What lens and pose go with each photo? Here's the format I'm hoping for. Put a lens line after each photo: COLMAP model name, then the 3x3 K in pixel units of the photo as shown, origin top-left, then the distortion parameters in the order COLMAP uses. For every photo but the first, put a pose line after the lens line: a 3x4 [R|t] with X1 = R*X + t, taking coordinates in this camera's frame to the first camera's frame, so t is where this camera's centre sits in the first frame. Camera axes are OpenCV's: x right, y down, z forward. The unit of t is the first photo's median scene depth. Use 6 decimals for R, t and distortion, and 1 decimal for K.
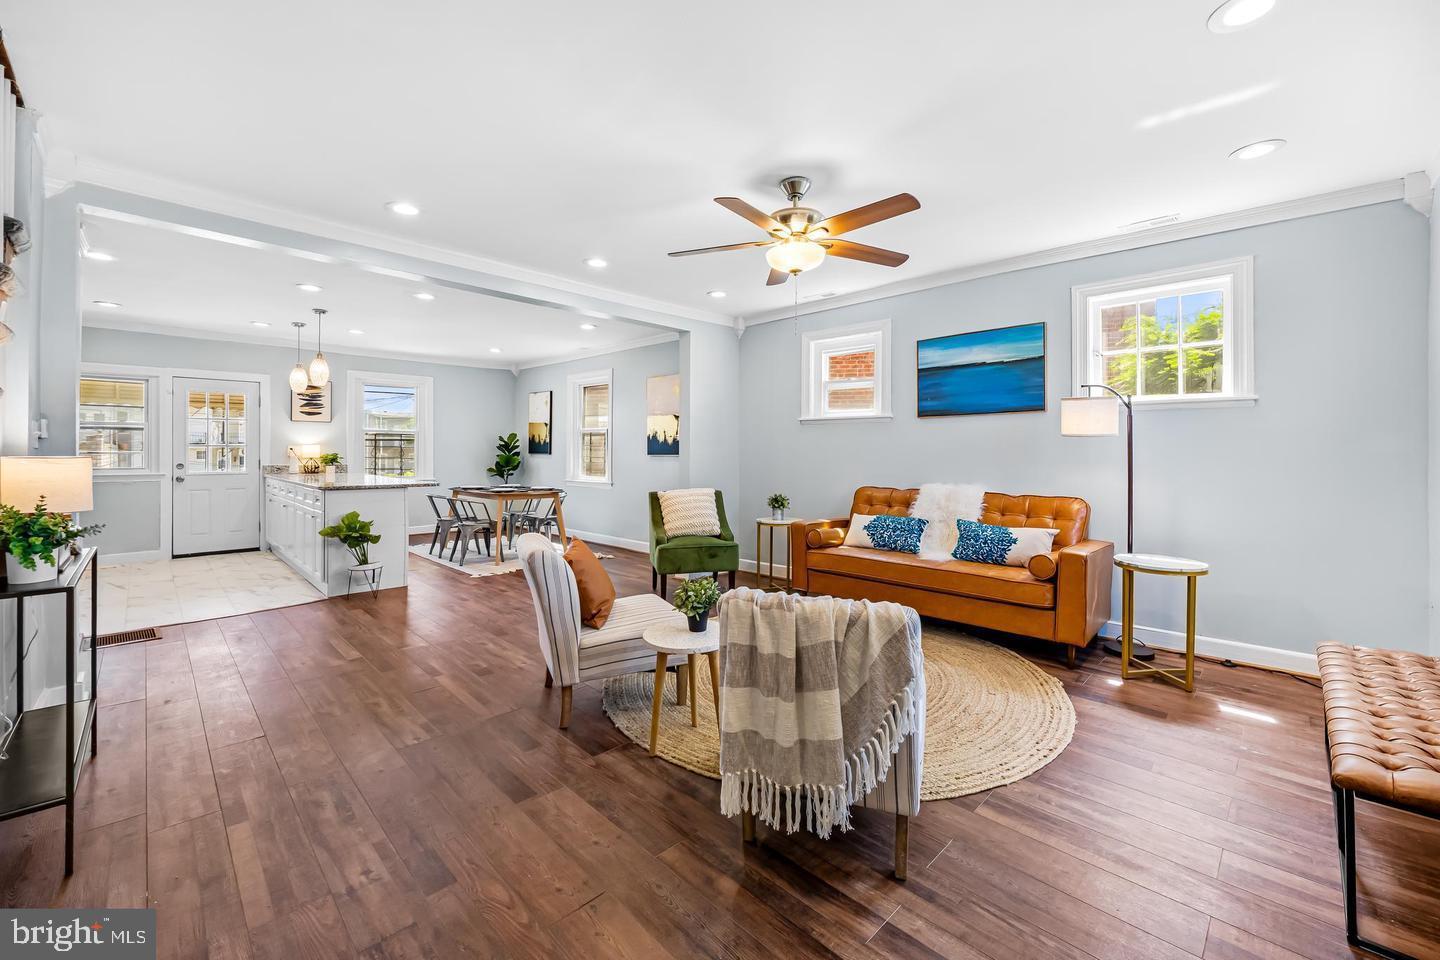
lens RADIAL K [[582.1, 0, 727.0], [0, 582.1, 452.5], [0, 0, 1]] dist [-0.004517, 0.000551]
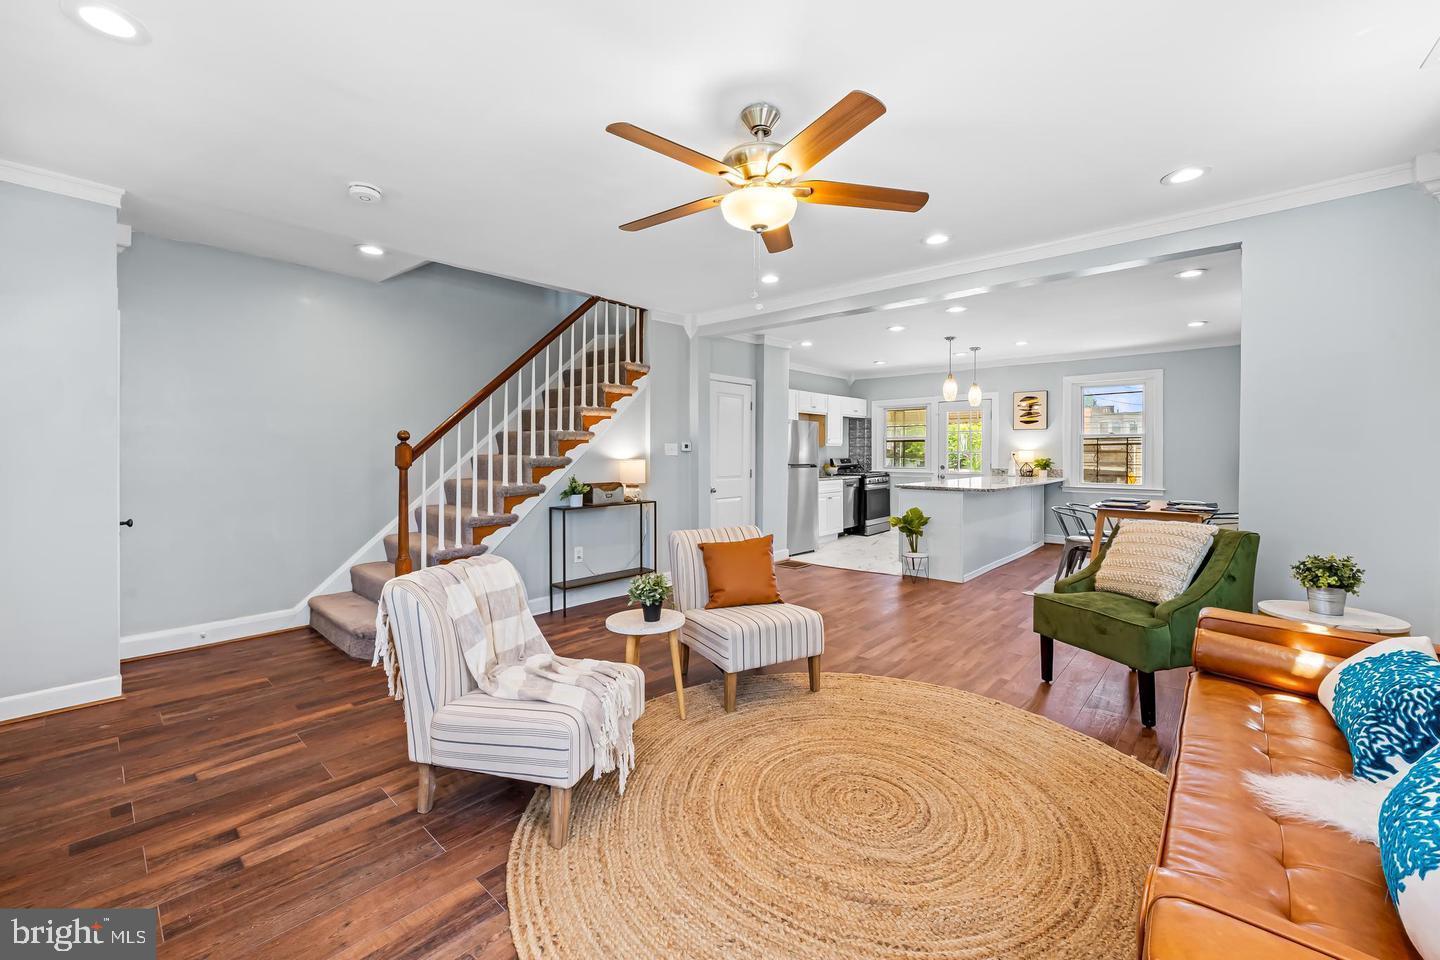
lens RADIAL K [[582.1, 0, 707.8], [0, 582.1, 454.4], [0, 0, 1]] dist [-0.004517, 0.000551]
pose [[0.038131, -0.001687, -0.999271, 0.351786], [-0.005368, 0.999984, -0.001893, -0.001086], [0.999258, 0.005436, 0.038121, 0.355685]]
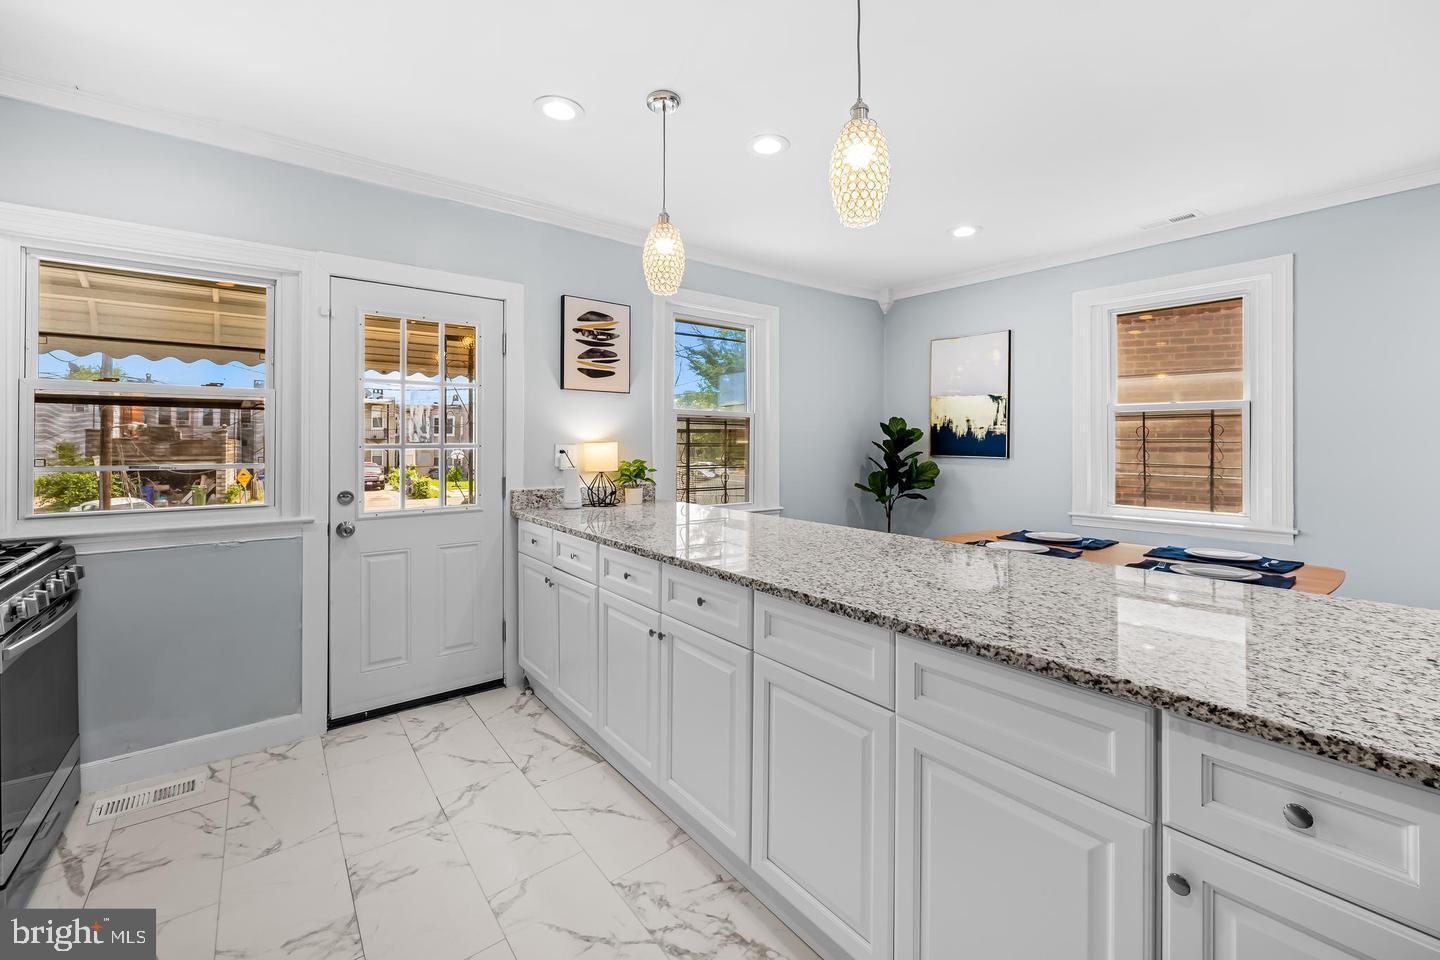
lens RADIAL K [[582.1, 0, 715.0], [0, 582.1, 444.8], [0, 0, 1]] dist [-0.004517, 0.000551]
pose [[0.993946, -0.006777, -0.109658, -0.574515], [0.006000, 0.999954, -0.007417, -0.007643], [0.109704, 0.006714, 0.993942, 0.559865]]
